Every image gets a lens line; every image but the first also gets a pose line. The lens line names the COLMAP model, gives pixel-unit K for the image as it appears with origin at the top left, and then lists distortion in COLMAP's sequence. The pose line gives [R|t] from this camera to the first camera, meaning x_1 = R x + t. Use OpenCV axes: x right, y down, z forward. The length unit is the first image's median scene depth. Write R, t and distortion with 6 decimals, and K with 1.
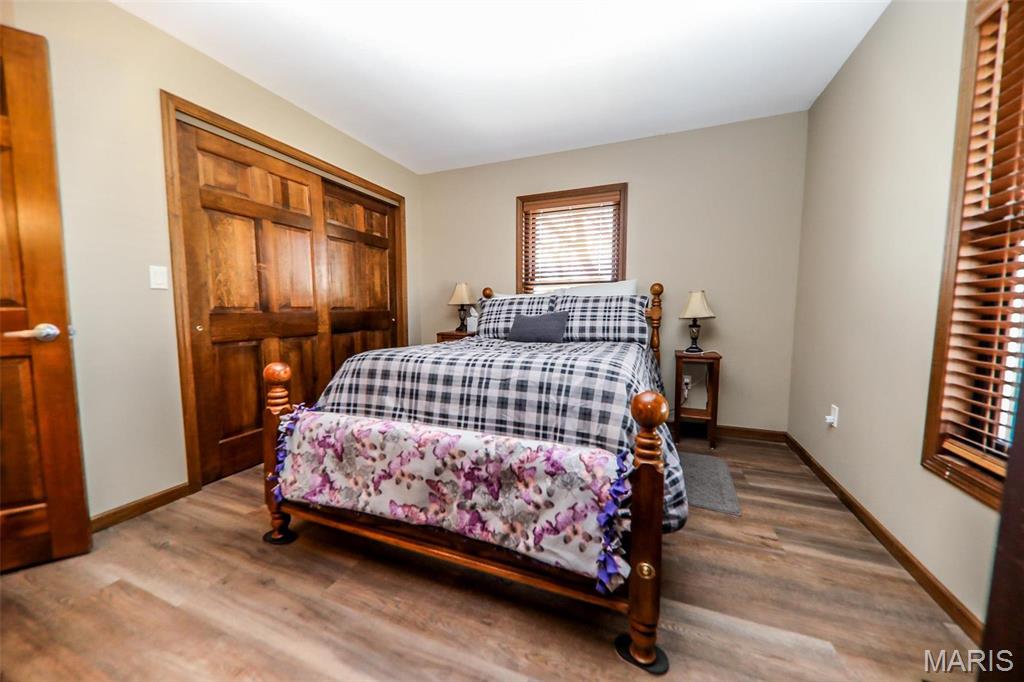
lens RADIAL K [[378.6, 0, 550.6], [0, 378.6, 339.6], [0, 0, 1]] dist [0.011127, -0.003533]
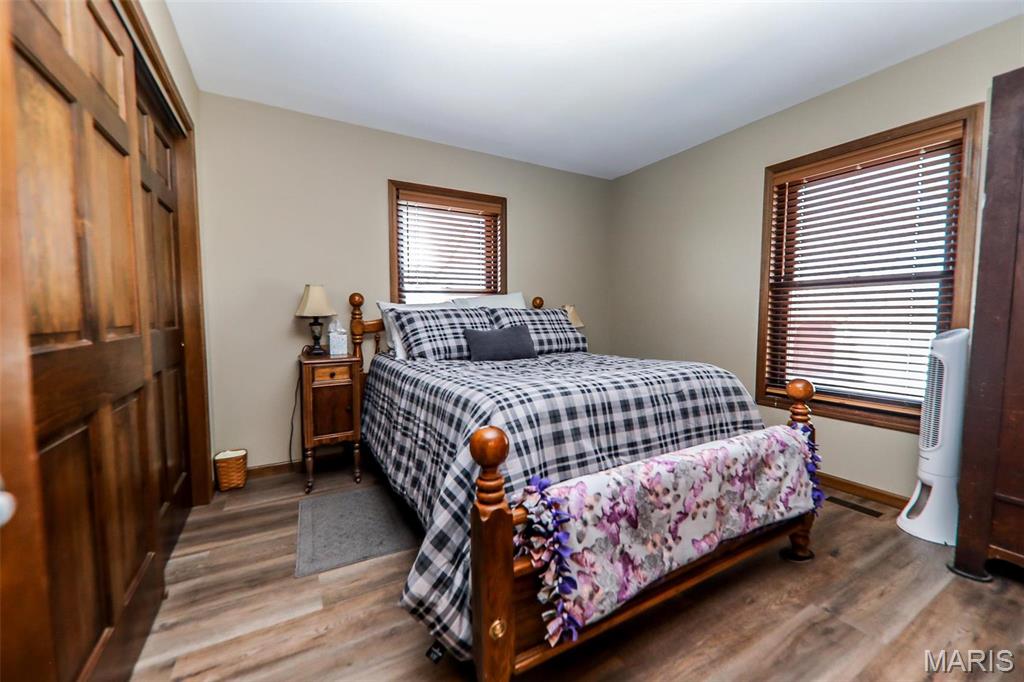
lens RADIAL K [[378.6, 0, 550.6], [0, 378.6, 339.6], [0, 0, 1]] dist [0.011127, -0.003533]
pose [[0.632473, -0.049333, 0.773010, -1.230509], [0.062806, 0.997950, 0.012300, -0.082523], [-0.772032, 0.040770, 0.634275, 0.622796]]
